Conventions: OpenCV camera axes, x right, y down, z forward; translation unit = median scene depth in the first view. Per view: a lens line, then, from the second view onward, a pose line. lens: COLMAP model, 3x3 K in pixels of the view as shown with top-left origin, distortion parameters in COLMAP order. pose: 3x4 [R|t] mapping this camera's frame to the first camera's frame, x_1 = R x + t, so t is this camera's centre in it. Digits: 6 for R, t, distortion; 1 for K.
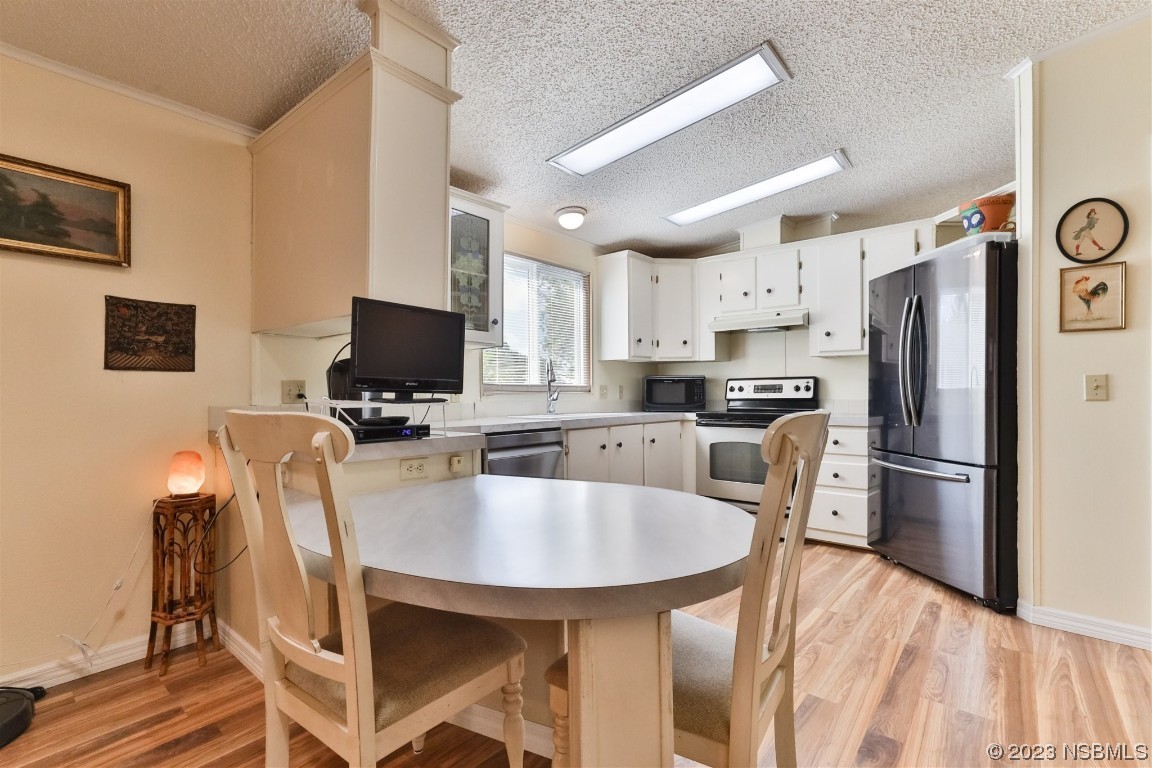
lens RADIAL K [[528.8, 0, 563.9], [0, 528.8, 391.7], [0, 0, 1]] dist [-0.025919, 0.014053]
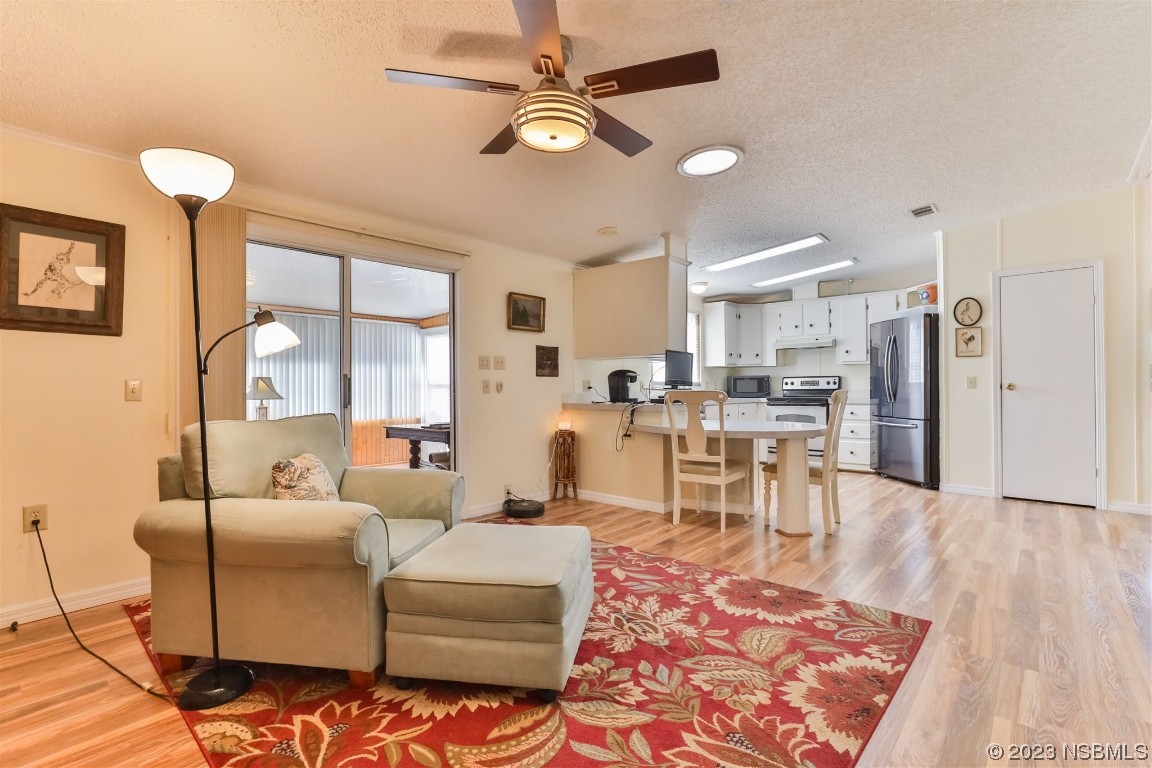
lens RADIAL K [[528.8, 0, 561.6], [0, 528.8, 382.7], [0, 0, 1]] dist [-0.025919, 0.014053]
pose [[0.999694, -0.003656, -0.024455, -0.499256], [0.003486, 0.999970, -0.006971, 0.001890], [0.024480, 0.006883, 0.999677, -0.951007]]
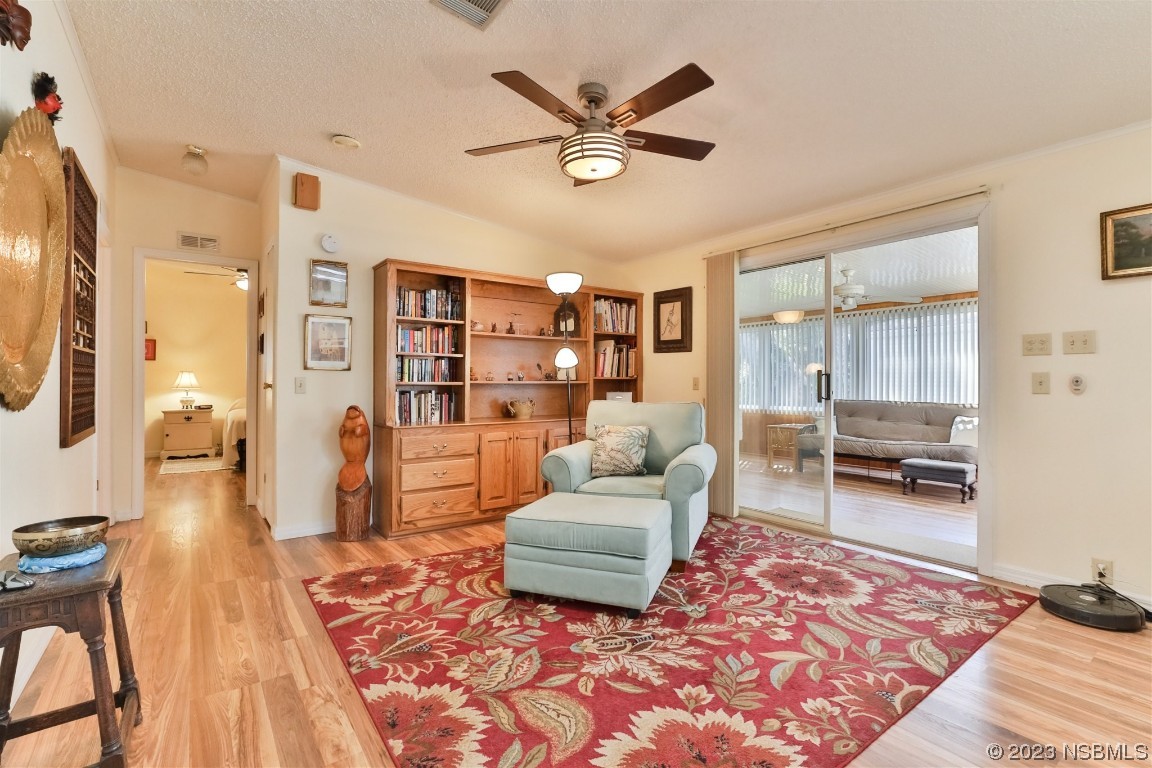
lens RADIAL K [[528.8, 0, 575.6], [0, 528.8, 382.0], [0, 0, 1]] dist [-0.025919, 0.014053]
pose [[-0.208034, 0.000364, -0.978122, 0.313801], [-0.000608, 1.000000, 0.000501, -0.000102], [0.978121, 0.000699, -0.208034, -0.067781]]
